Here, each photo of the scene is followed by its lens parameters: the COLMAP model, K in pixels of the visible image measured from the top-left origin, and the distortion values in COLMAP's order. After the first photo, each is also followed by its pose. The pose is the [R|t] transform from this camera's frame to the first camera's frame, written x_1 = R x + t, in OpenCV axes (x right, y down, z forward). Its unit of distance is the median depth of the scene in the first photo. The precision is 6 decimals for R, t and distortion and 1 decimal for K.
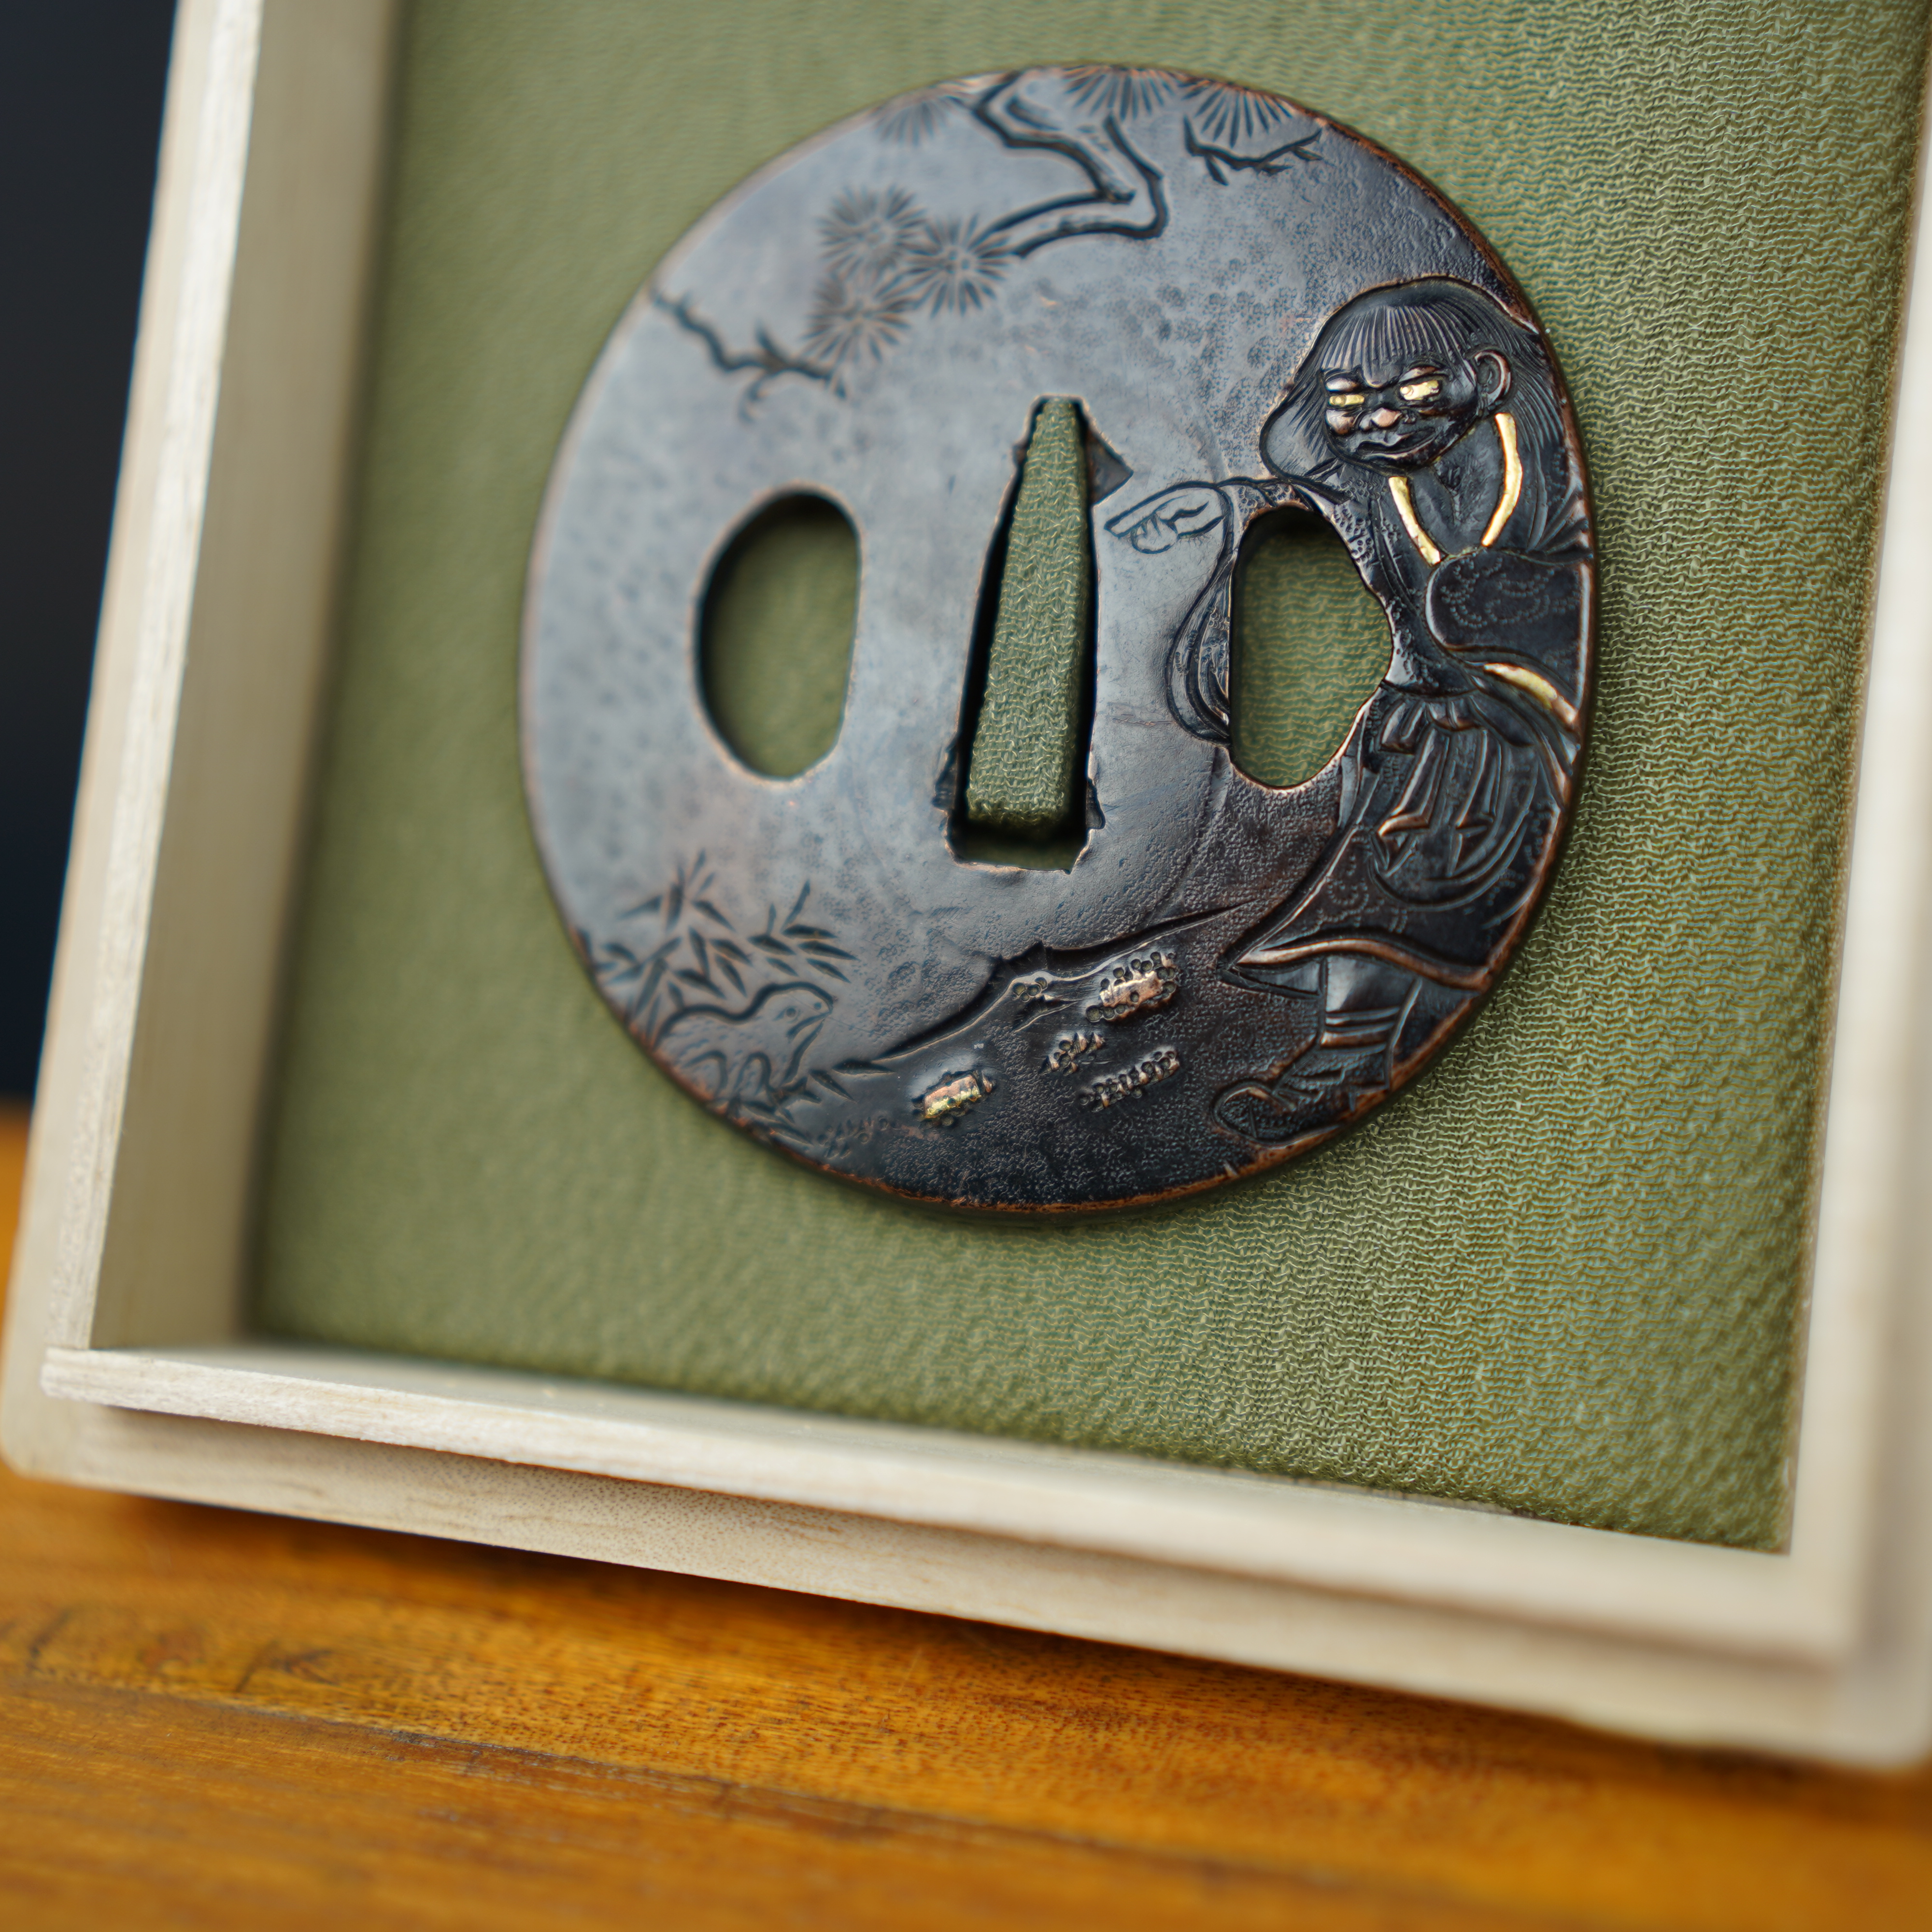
lens RADIAL K [[3133.2, 0, 977.1], [0, 3133.2, 948.8], [0, 0, 1]] dist [0.010966, 0.455733]
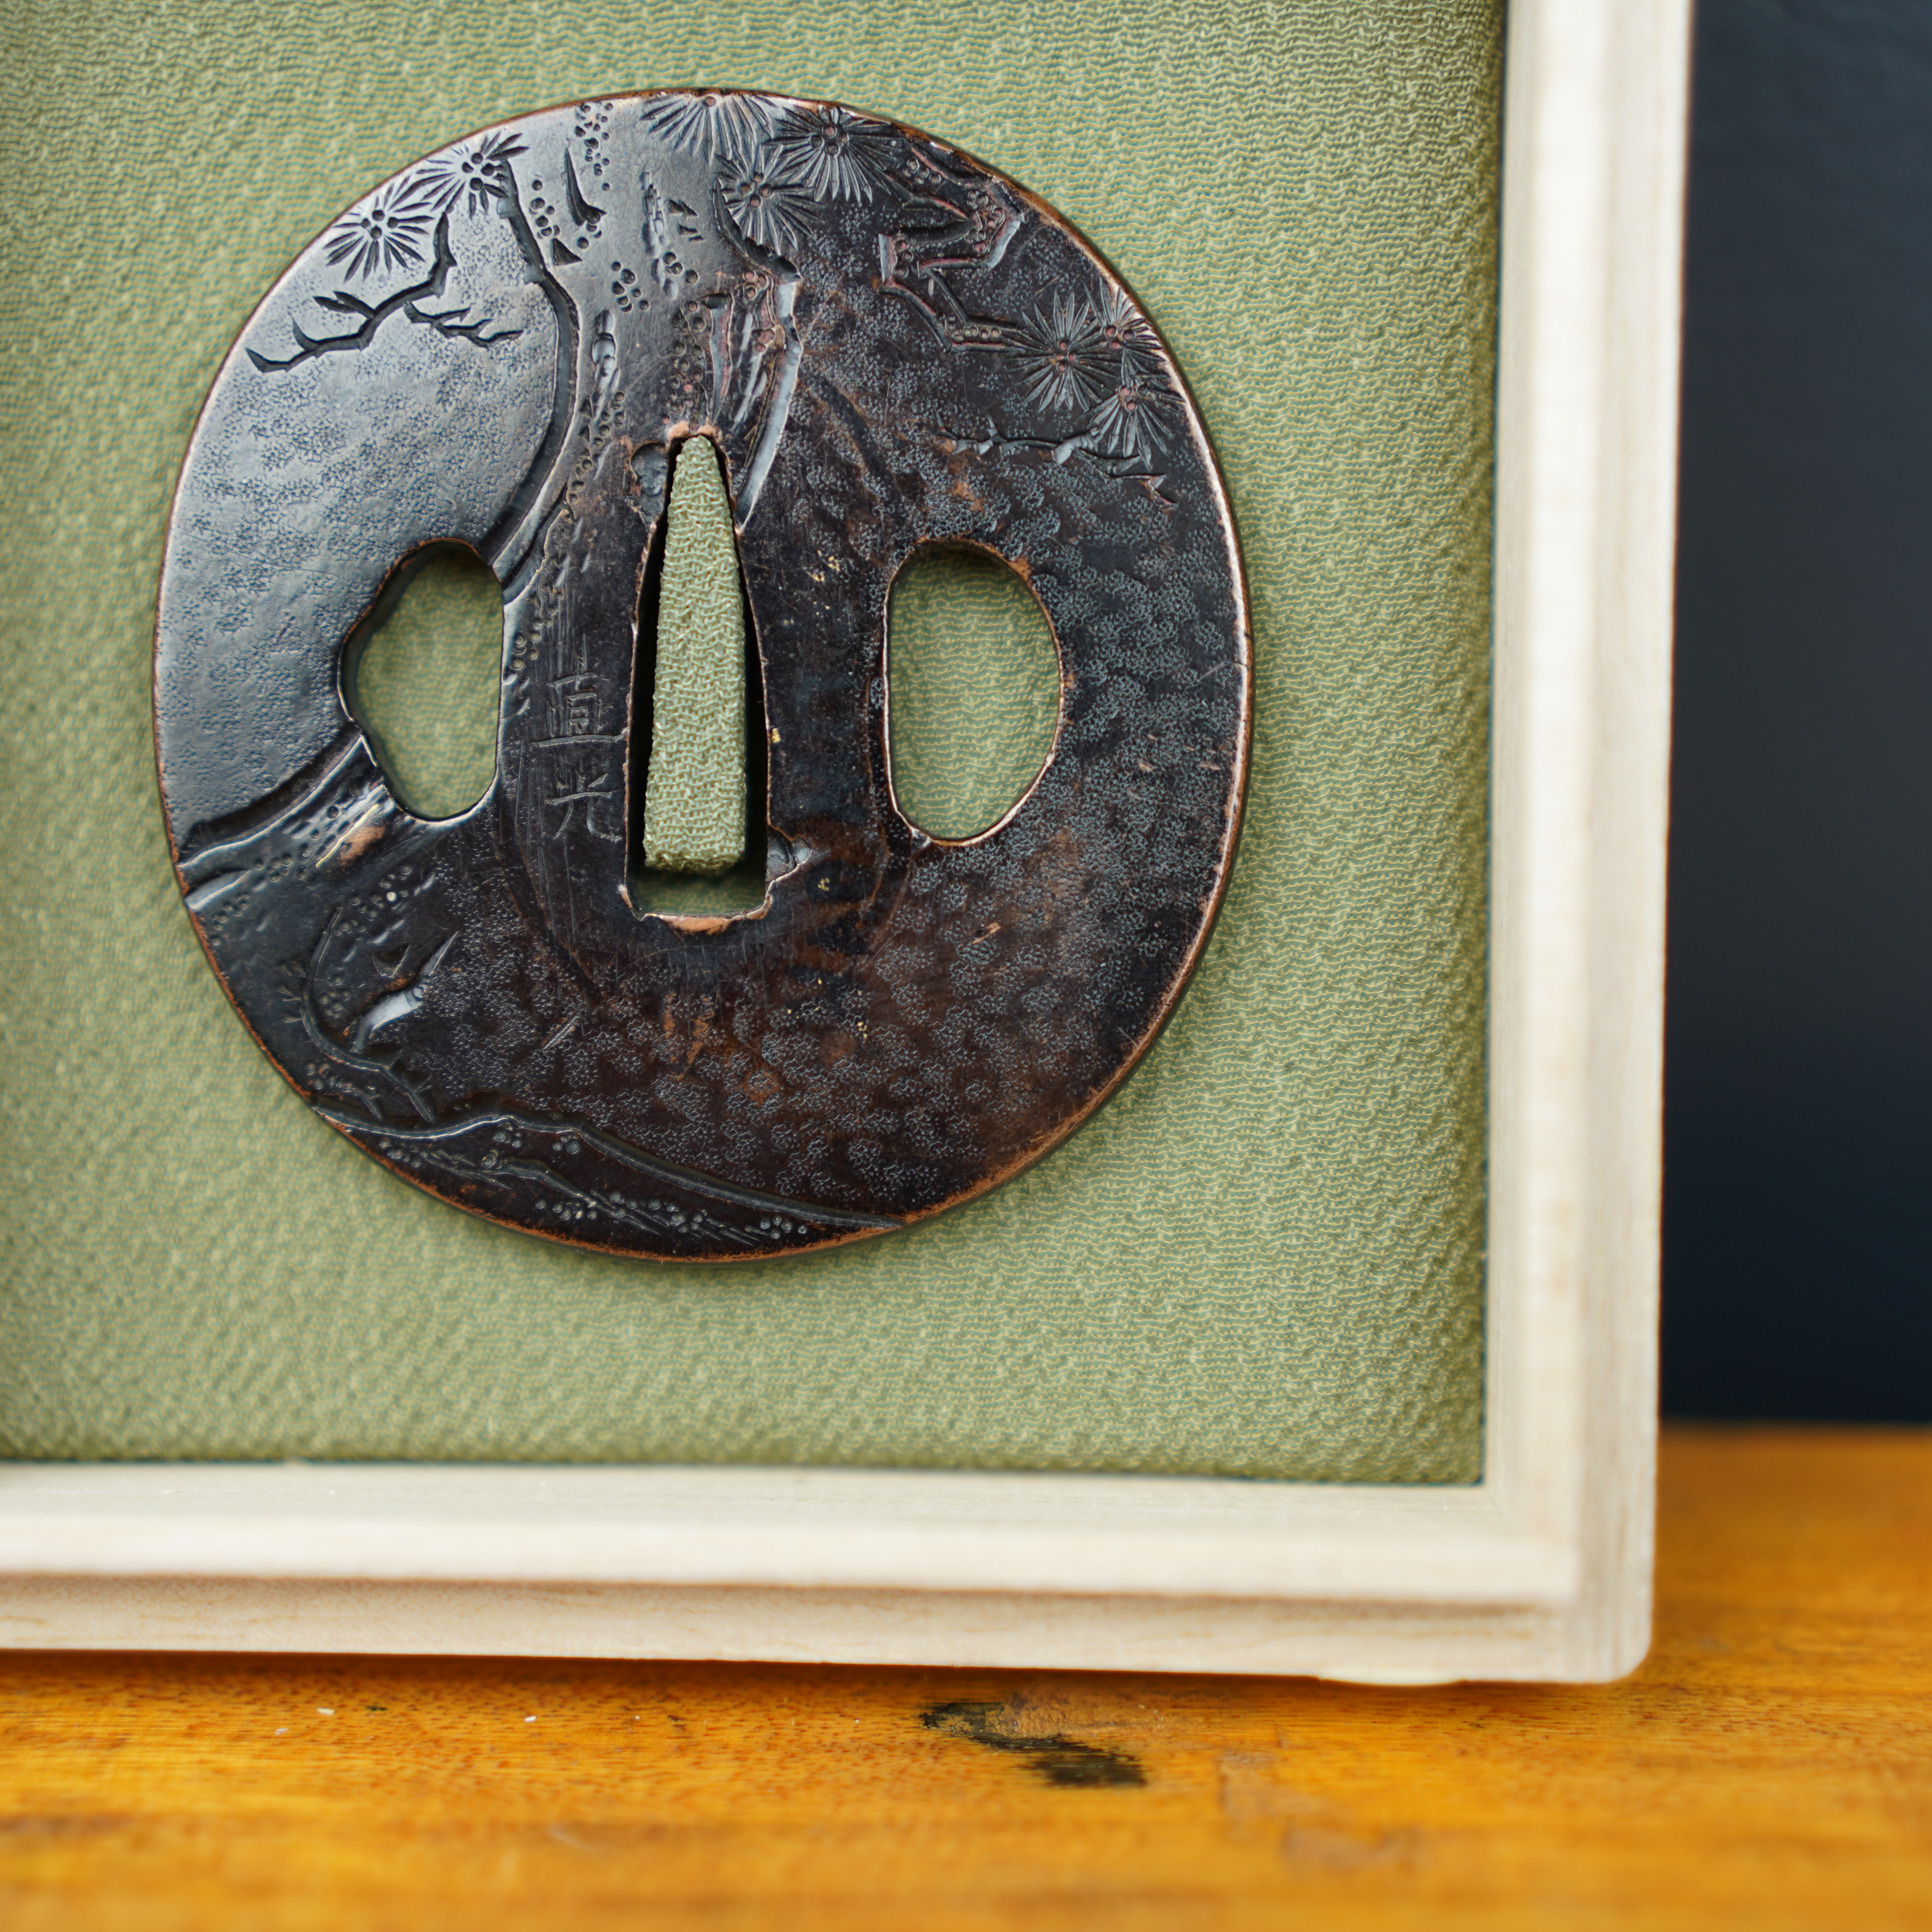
lens RADIAL K [[3133.2, 0, 977.1], [0, 3133.2, 948.8], [0, 0, 1]] dist [0.010966, 0.455733]
pose [[0.974340, -0.101634, 0.200831, -0.105512], [0.083866, 0.991928, 0.095103, -0.104267], [-0.208875, -0.075819, 0.974999, 0.004767]]
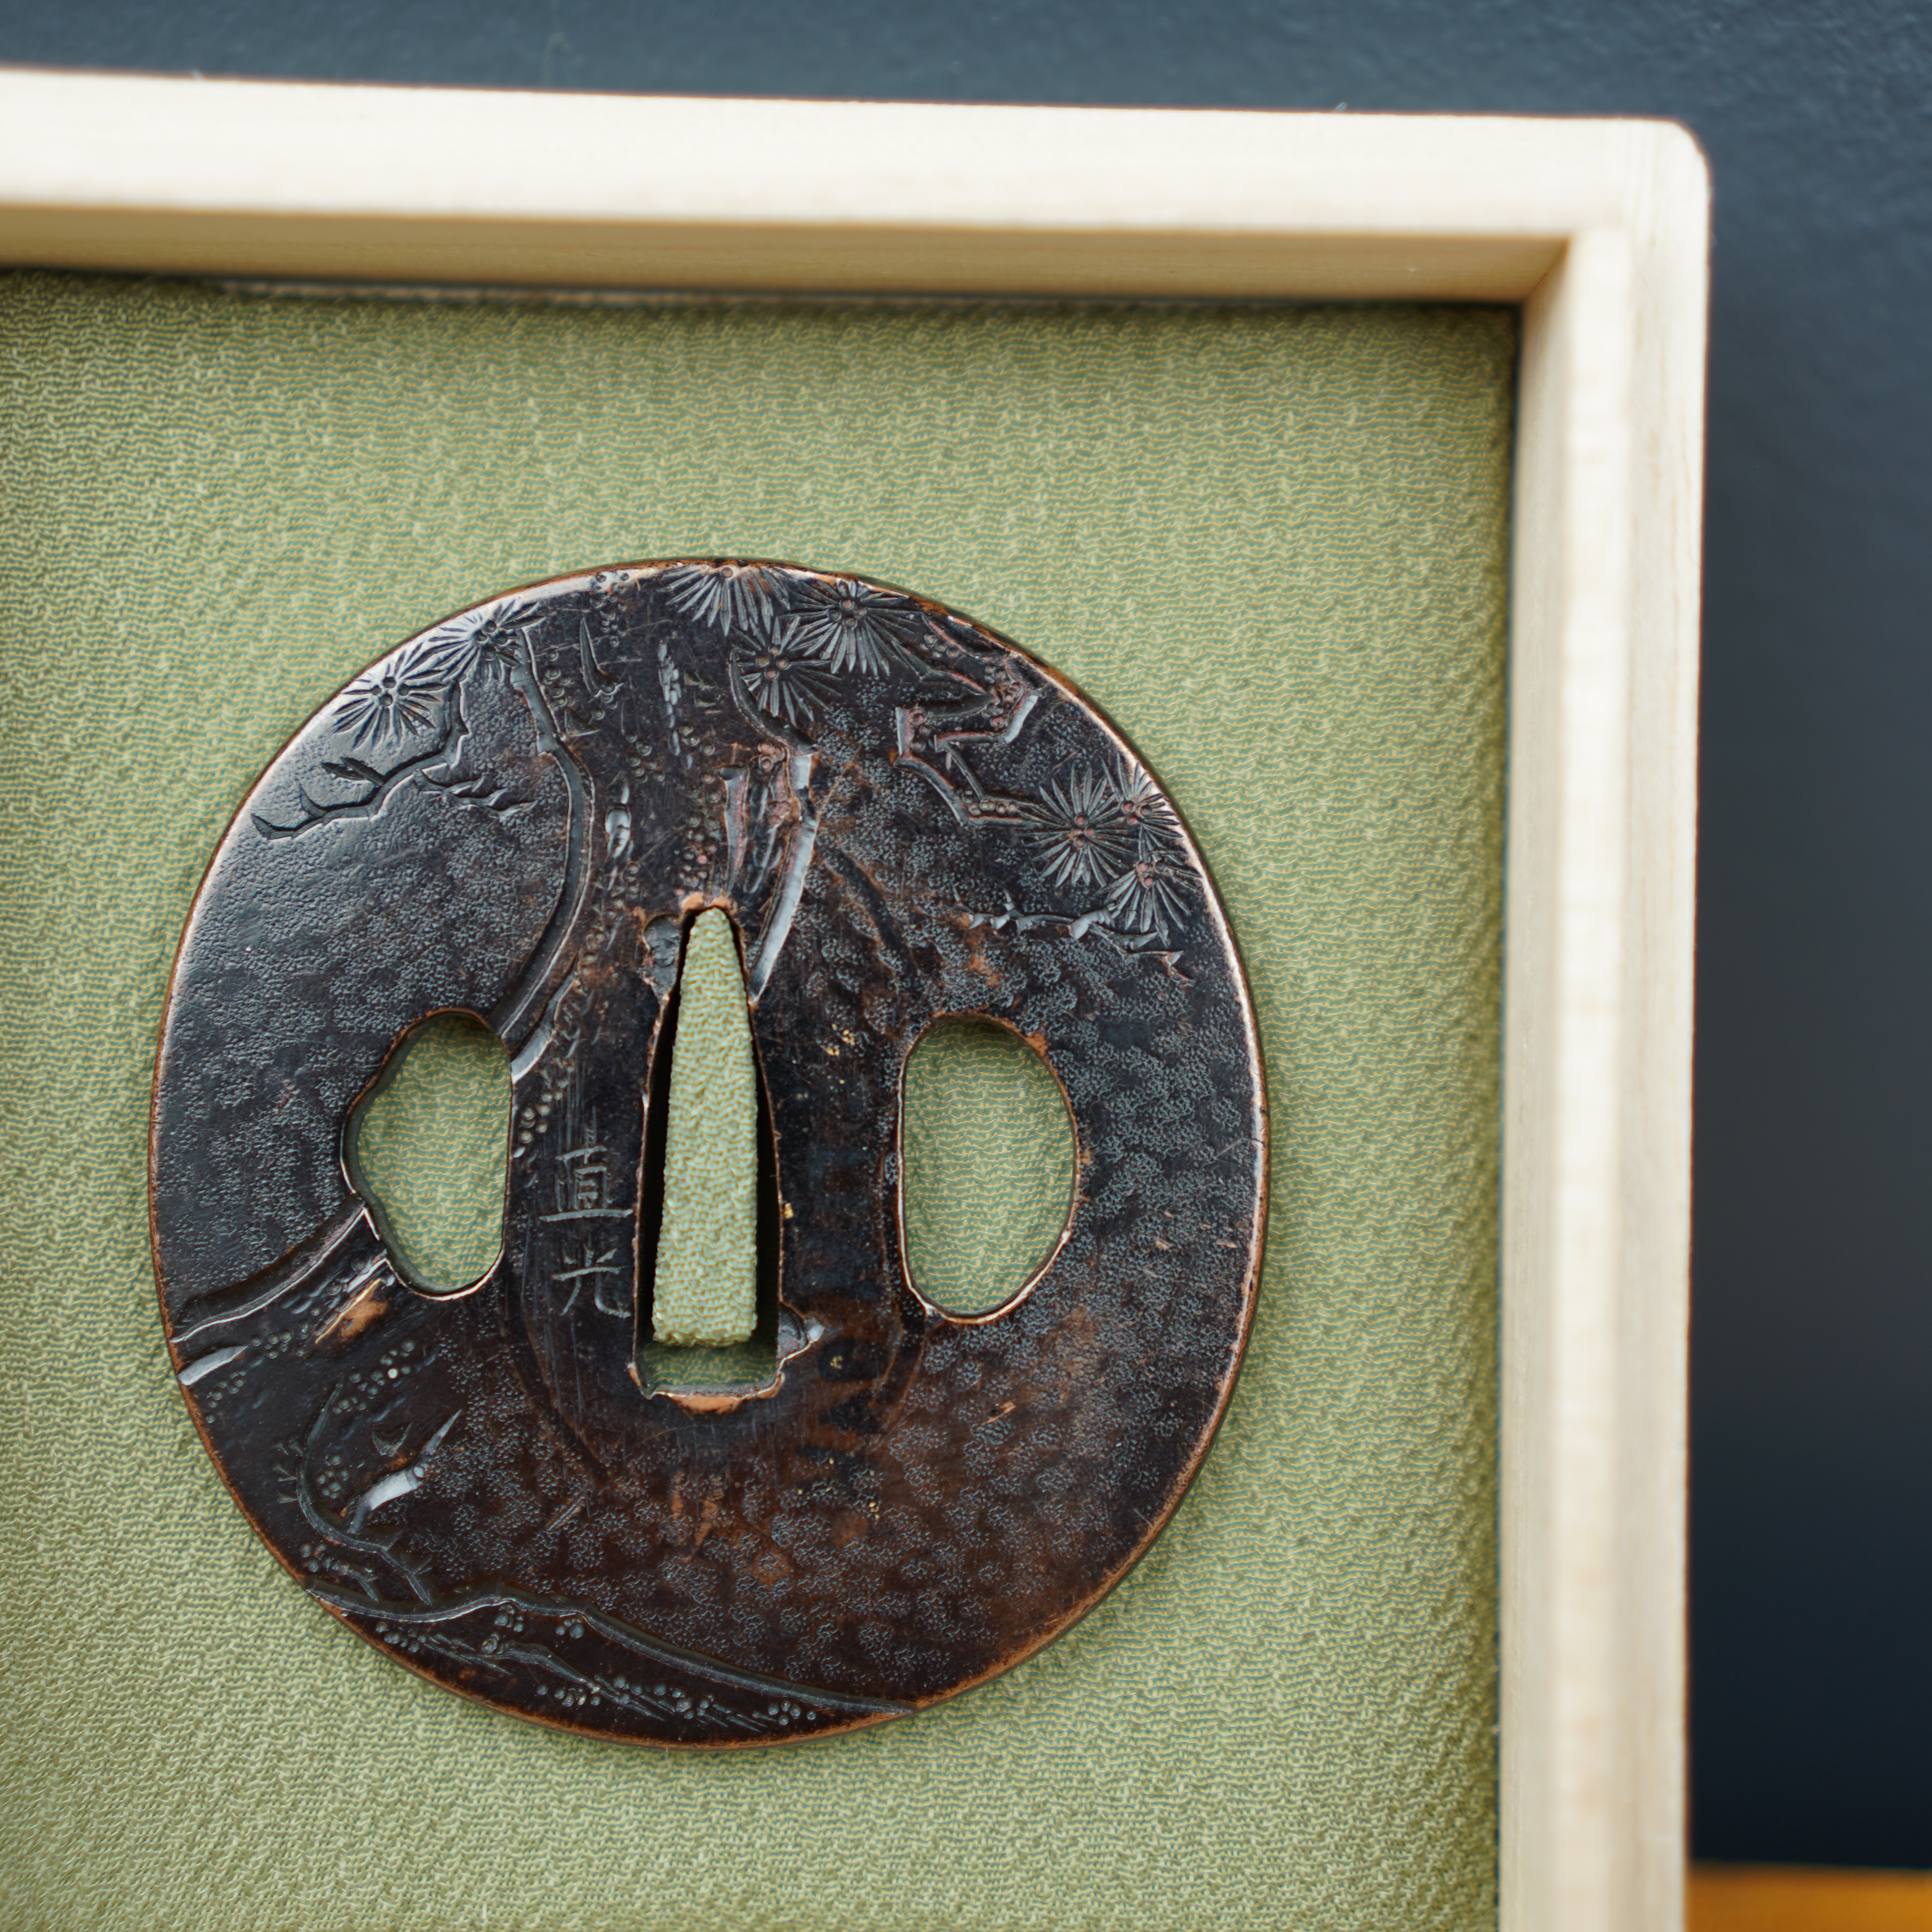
lens RADIAL K [[3133.2, 0, 977.1], [0, 3133.2, 948.8], [0, 0, 1]] dist [0.010966, 0.455733]
pose [[0.964146, -0.089496, 0.249827, -0.142826], [0.074445, 0.994830, 0.069077, -0.229914], [-0.254718, -0.048002, 0.965823, 0.034359]]
